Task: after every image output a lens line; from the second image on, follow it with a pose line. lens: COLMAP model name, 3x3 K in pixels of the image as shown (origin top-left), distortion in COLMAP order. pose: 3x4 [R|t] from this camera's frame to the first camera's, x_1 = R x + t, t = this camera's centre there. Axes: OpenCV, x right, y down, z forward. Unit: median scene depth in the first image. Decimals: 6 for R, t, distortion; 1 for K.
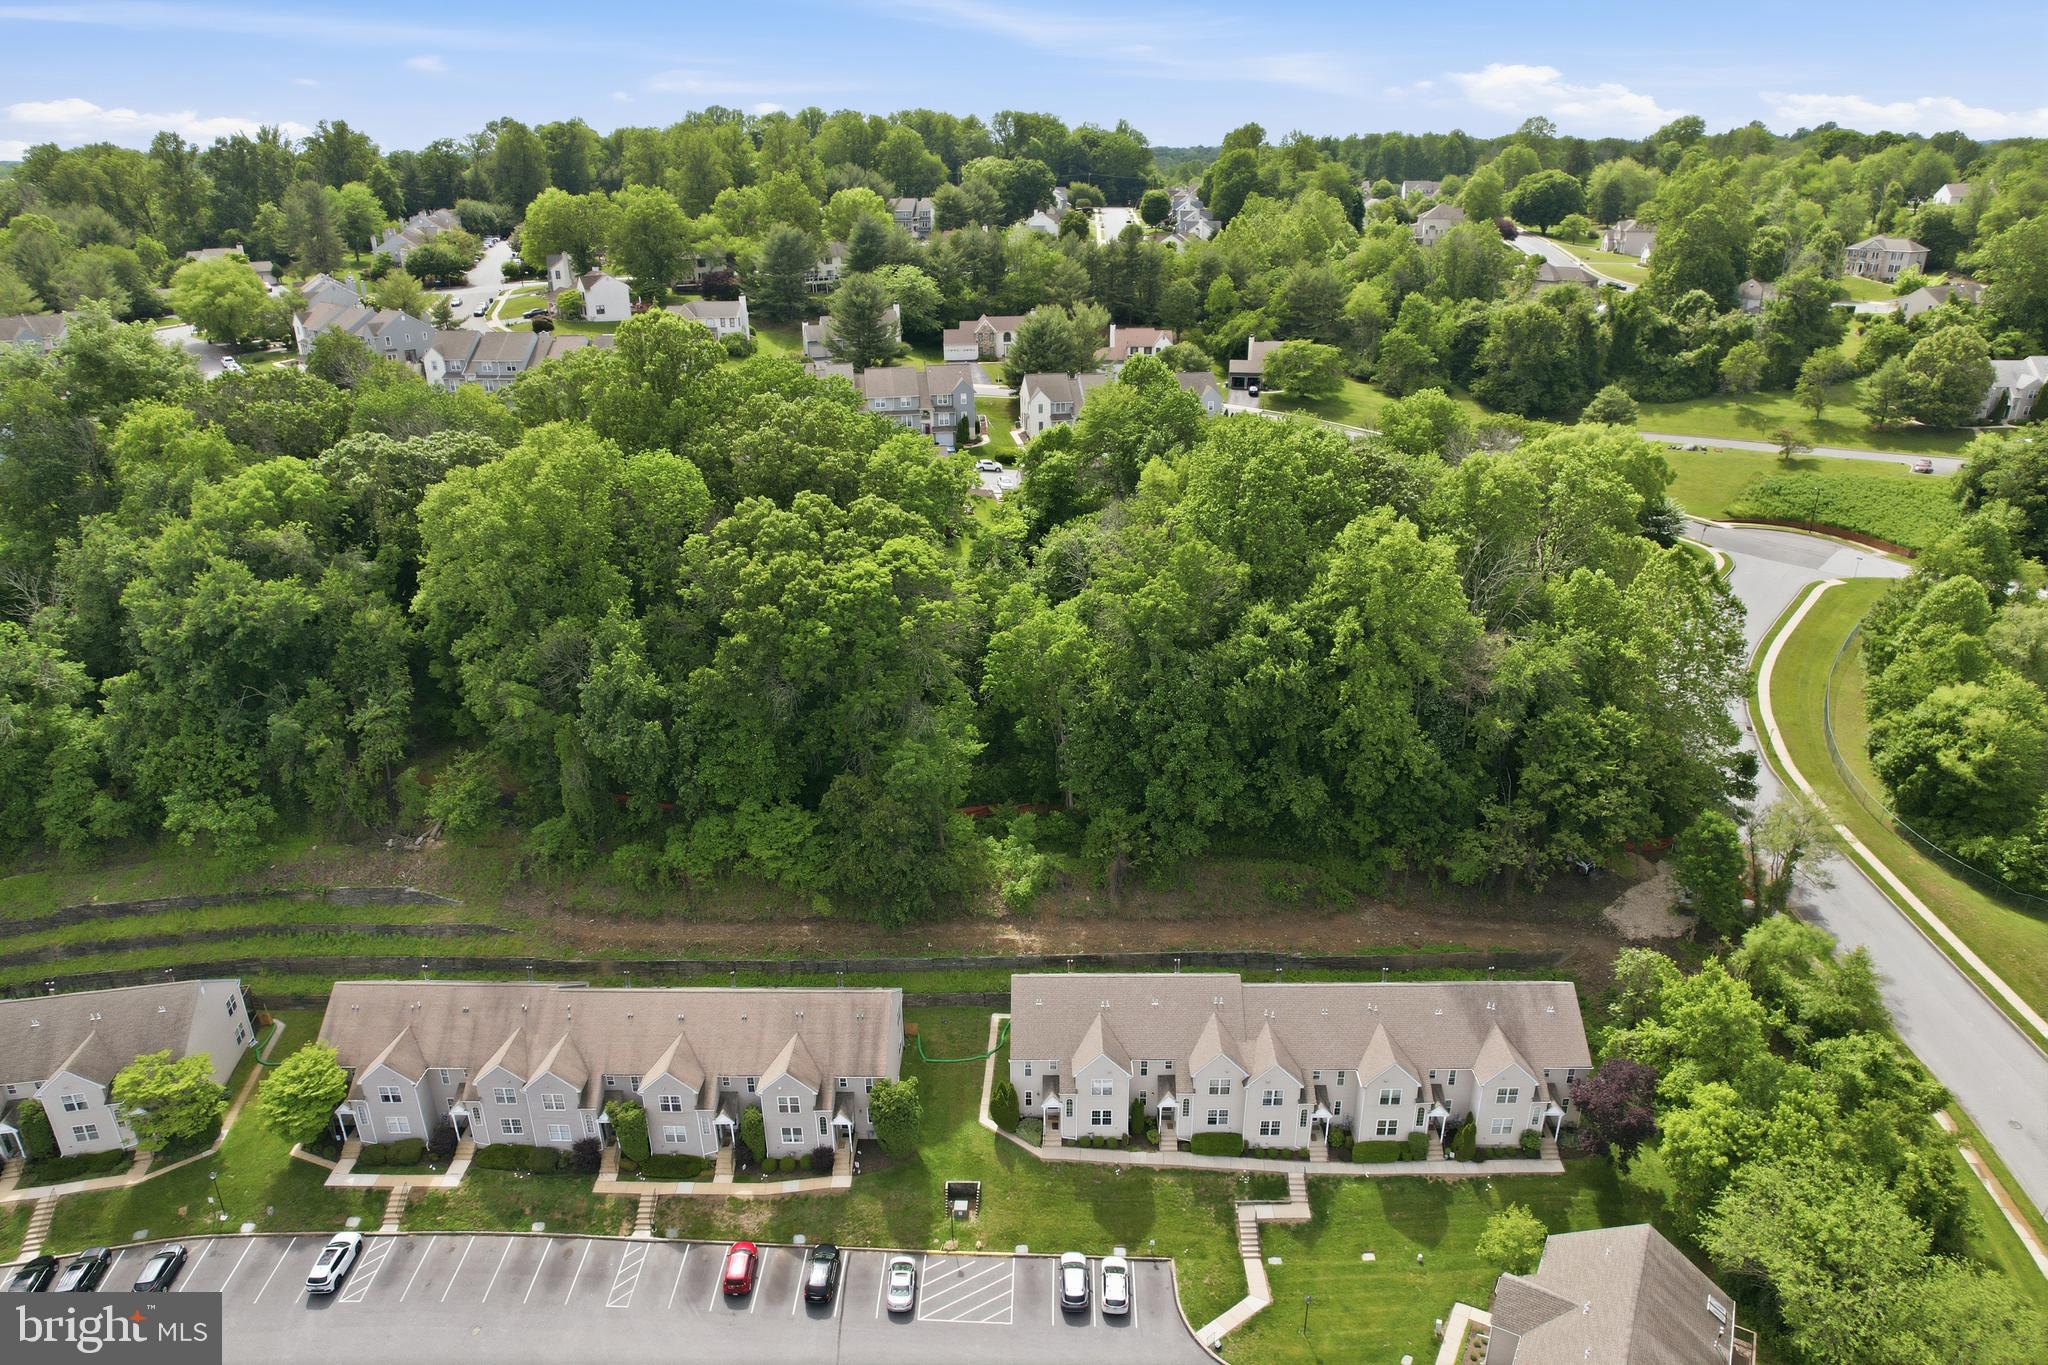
lens RADIAL K [[1316.1, 0, 1034.1], [0, 1316.1, 681.4], [0, 0, 1]] dist [-0.085830, 0.079330]
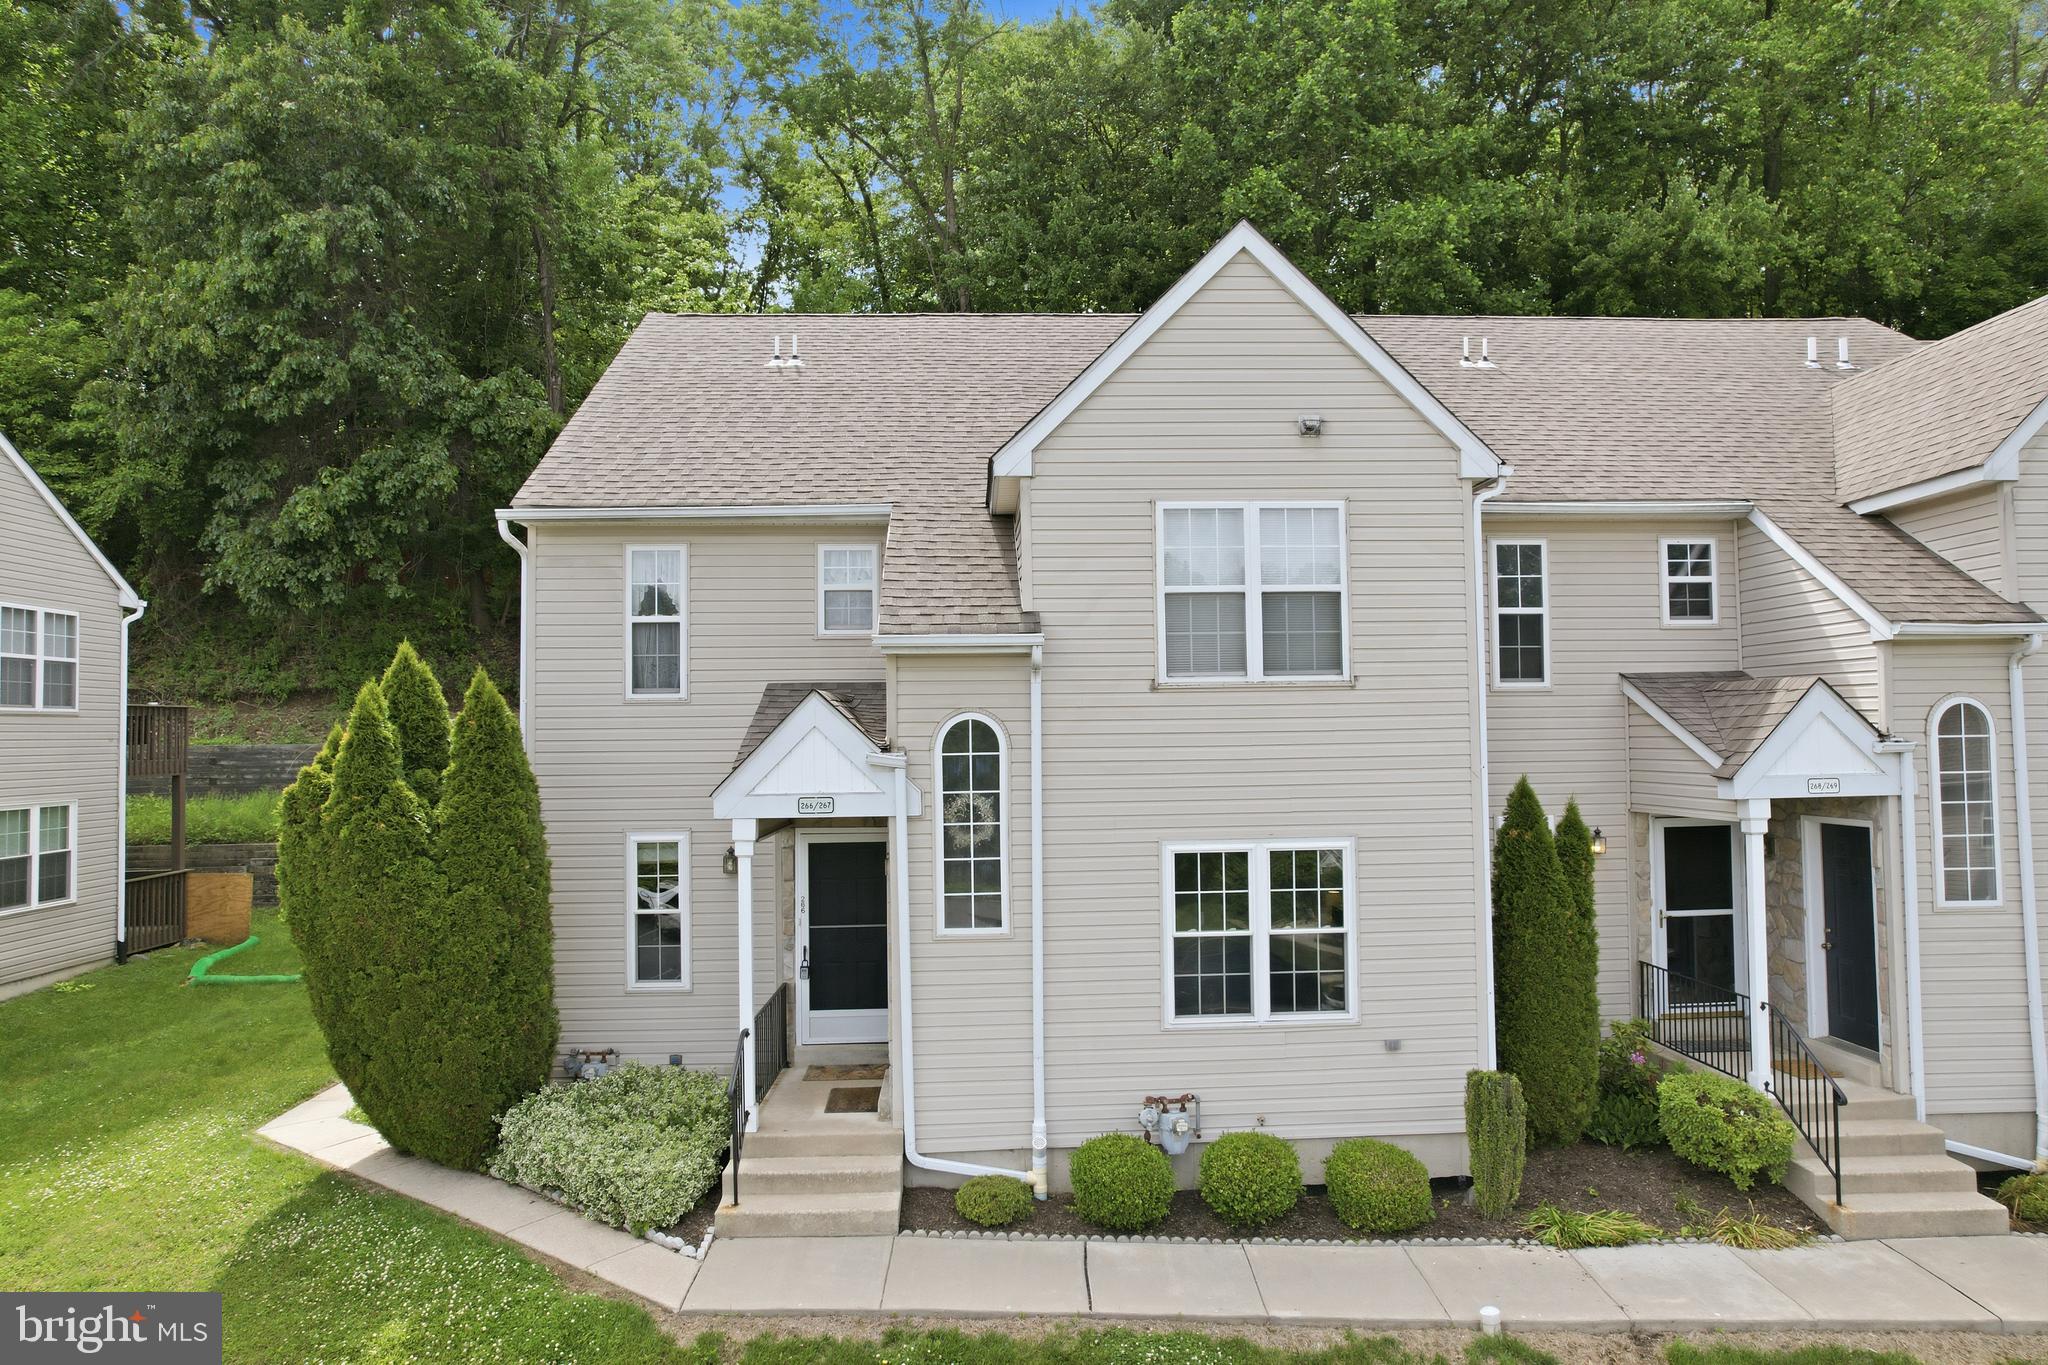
lens RADIAL K [[1316.1, 0, 1034.1], [0, 1316.1, 681.4], [0, 0, 1]] dist [-0.085830, 0.079330]
pose [[0.998521, -0.008088, 0.053769, 0.026774], [0.030134, 0.905438, -0.423408, 0.364756], [-0.045259, 0.424402, 0.904342, 0.897436]]
